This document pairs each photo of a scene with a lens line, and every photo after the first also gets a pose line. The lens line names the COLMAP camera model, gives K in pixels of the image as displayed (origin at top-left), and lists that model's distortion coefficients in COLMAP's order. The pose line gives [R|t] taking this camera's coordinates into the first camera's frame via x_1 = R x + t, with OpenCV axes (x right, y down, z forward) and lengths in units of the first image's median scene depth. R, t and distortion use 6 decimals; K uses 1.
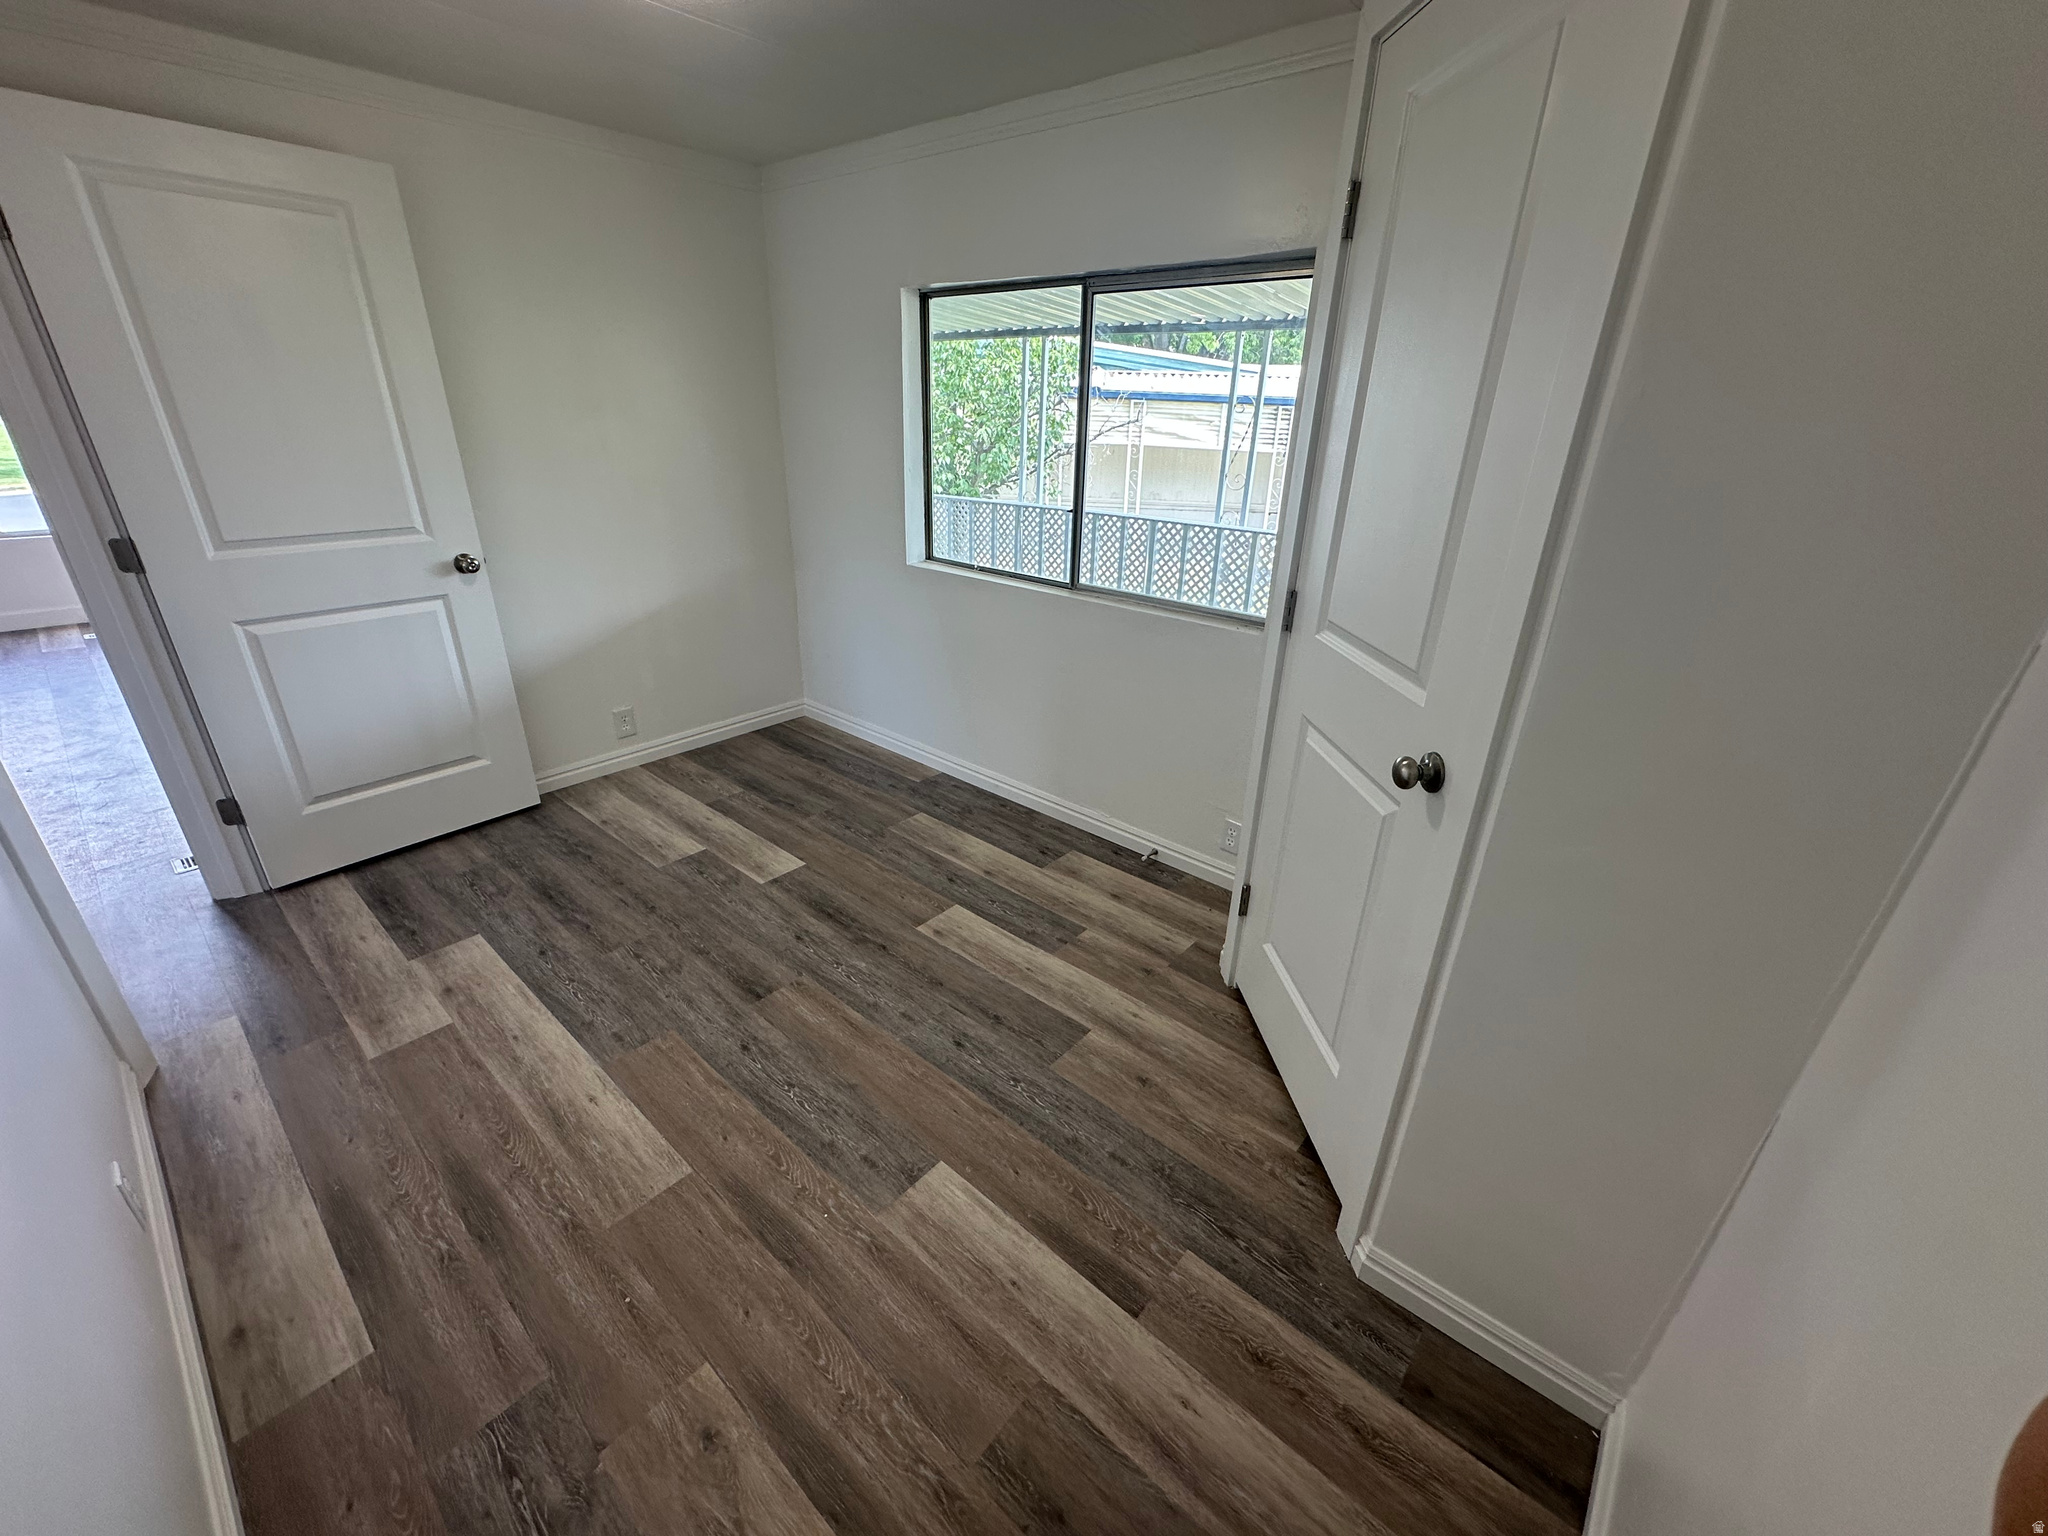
lens RADIAL K [[818.6, 0, 1017.9], [0, 818.6, 762.8], [0, 0, 1]] dist [-0.005617, 0.001470]
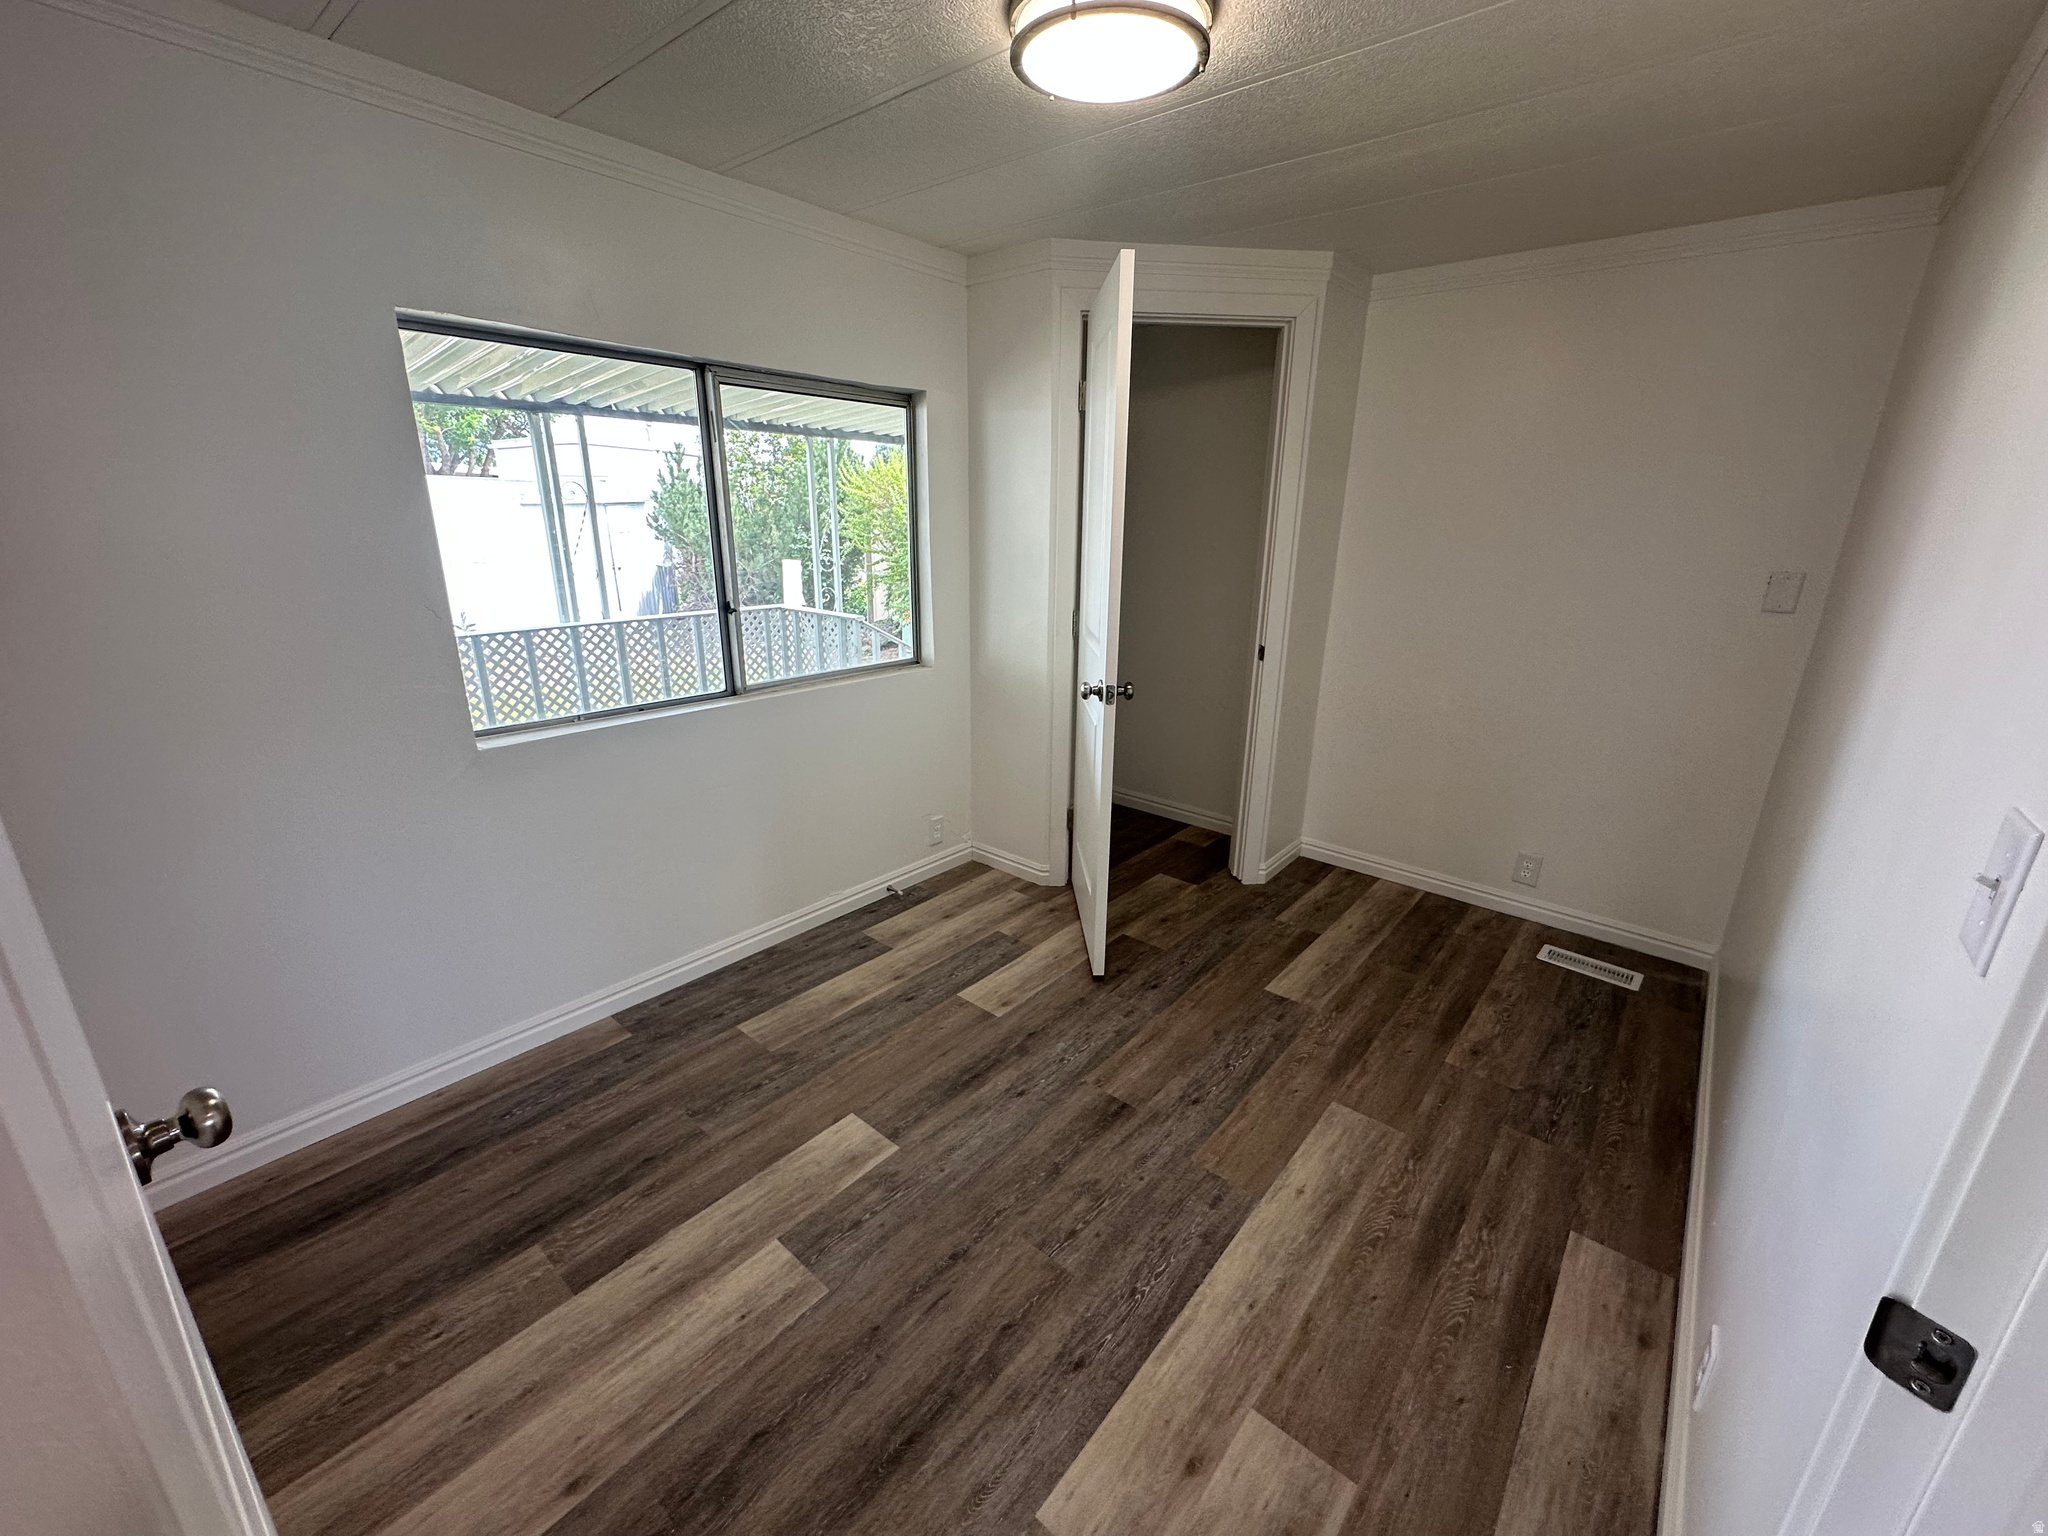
lens RADIAL K [[818.6, 0, 1017.4], [0, 818.6, 765.4], [0, 0, 1]] dist [-0.005617, 0.001470]
pose [[-0.005385, -0.320734, 0.947154, -1.022667], [0.387236, 0.872599, 0.297689, -0.368841], [-0.921965, 0.368375, 0.119500, 0.798591]]
